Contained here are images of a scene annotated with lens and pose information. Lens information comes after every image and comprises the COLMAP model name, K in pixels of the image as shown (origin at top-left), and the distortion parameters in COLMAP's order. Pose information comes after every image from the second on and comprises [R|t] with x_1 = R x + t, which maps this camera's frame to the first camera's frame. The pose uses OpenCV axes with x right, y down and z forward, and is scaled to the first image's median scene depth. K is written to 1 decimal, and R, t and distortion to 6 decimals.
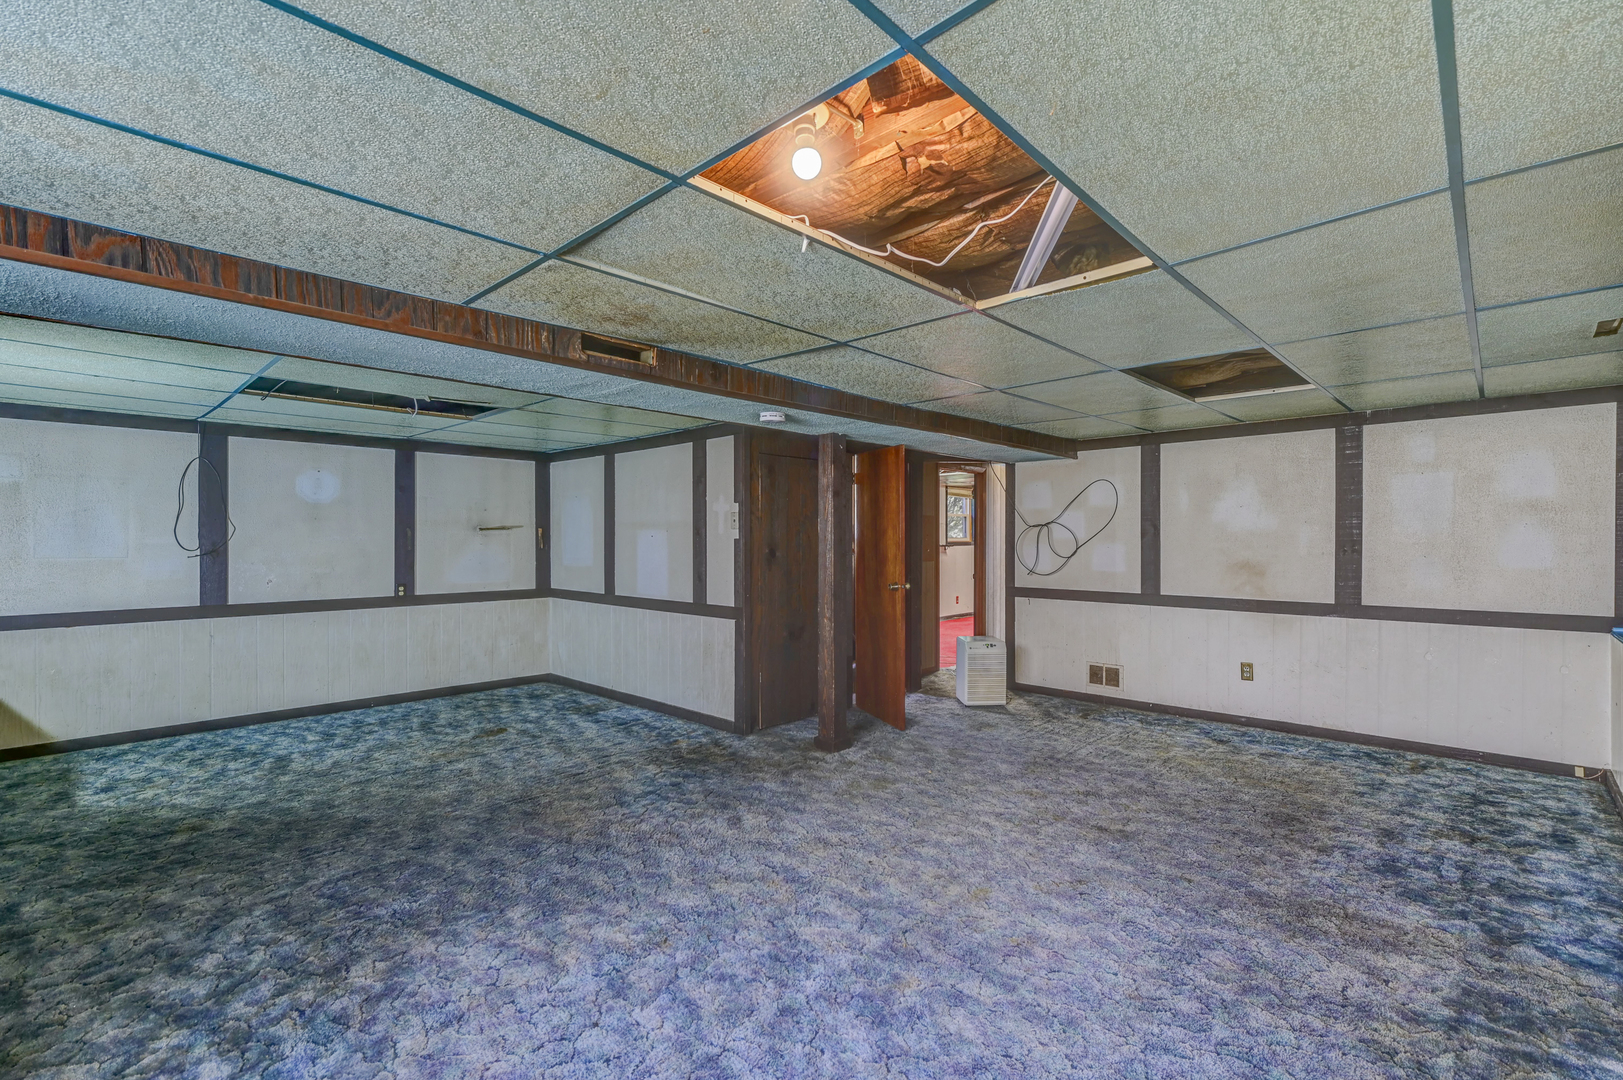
lens RADIAL K [[731.2, 0, 810.7], [0, 731.2, 536.2], [0, 0, 1]] dist [0.001895, -0.000006]
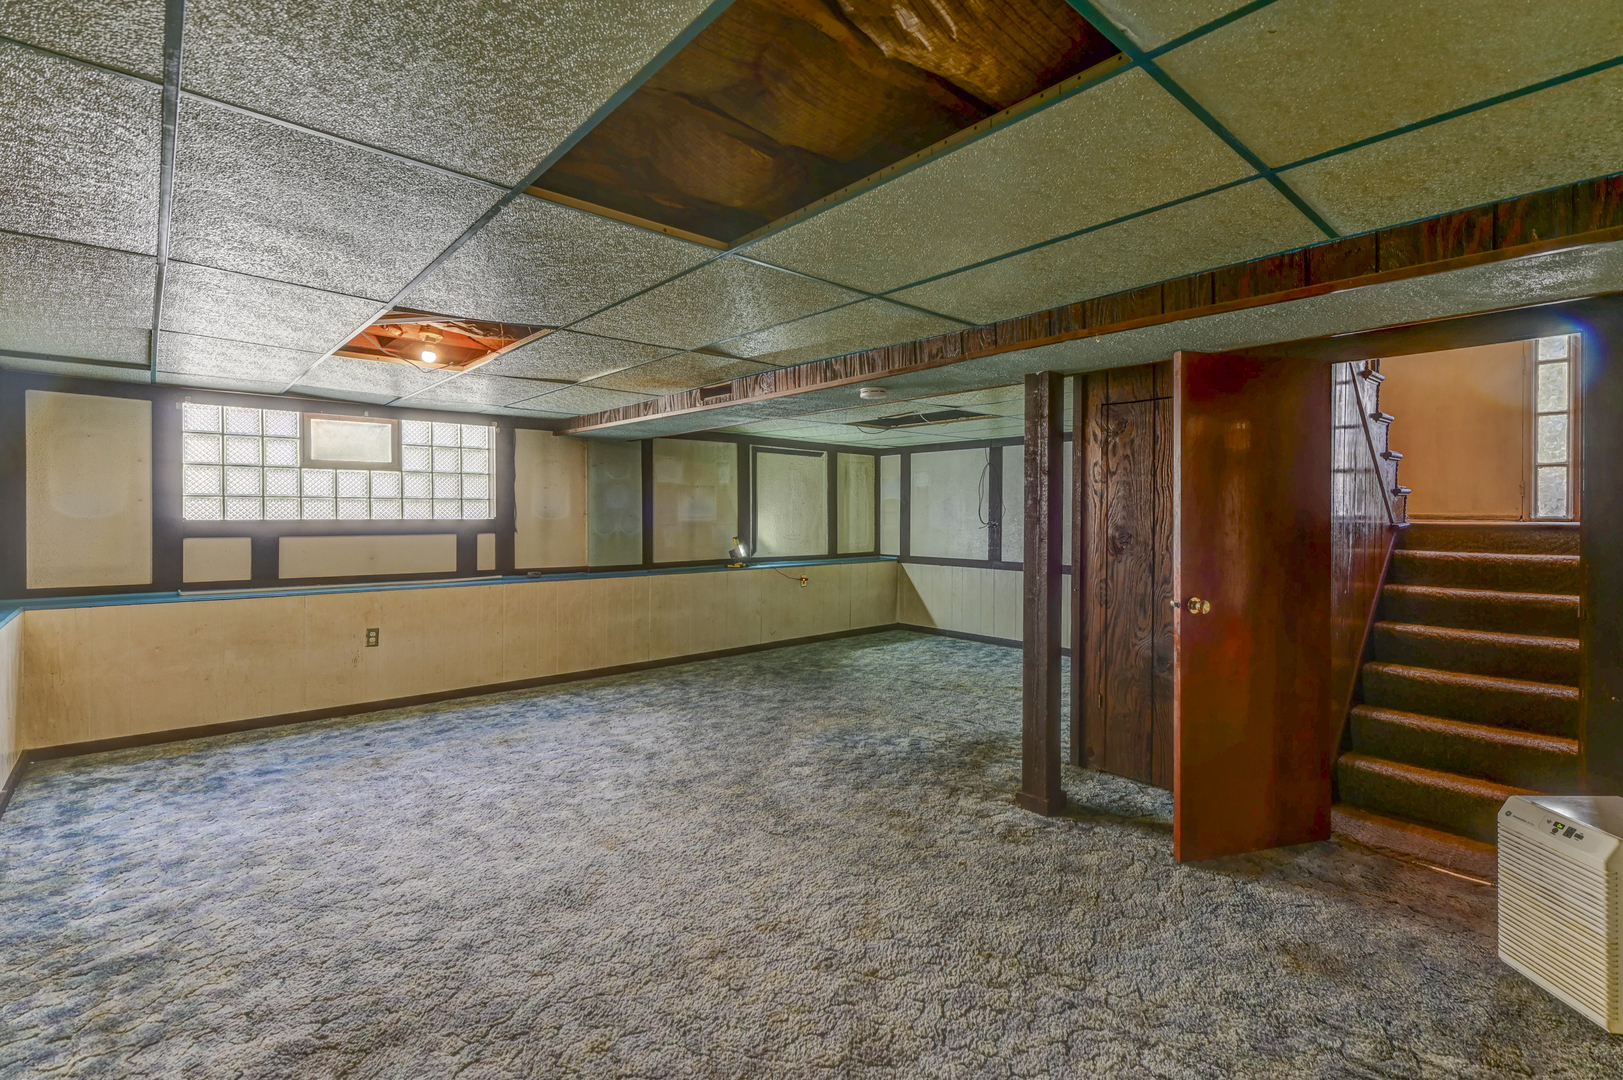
lens RADIAL K [[731.2, 0, 811.2], [0, 731.2, 529.8], [0, 0, 1]] dist [0.001895, -0.000006]
pose [[-0.096021, 0.011581, -0.995312, 0.857510], [-0.008088, 0.999890, 0.012414, 0.018883], [0.995346, 0.009242, -0.095917, 0.968000]]
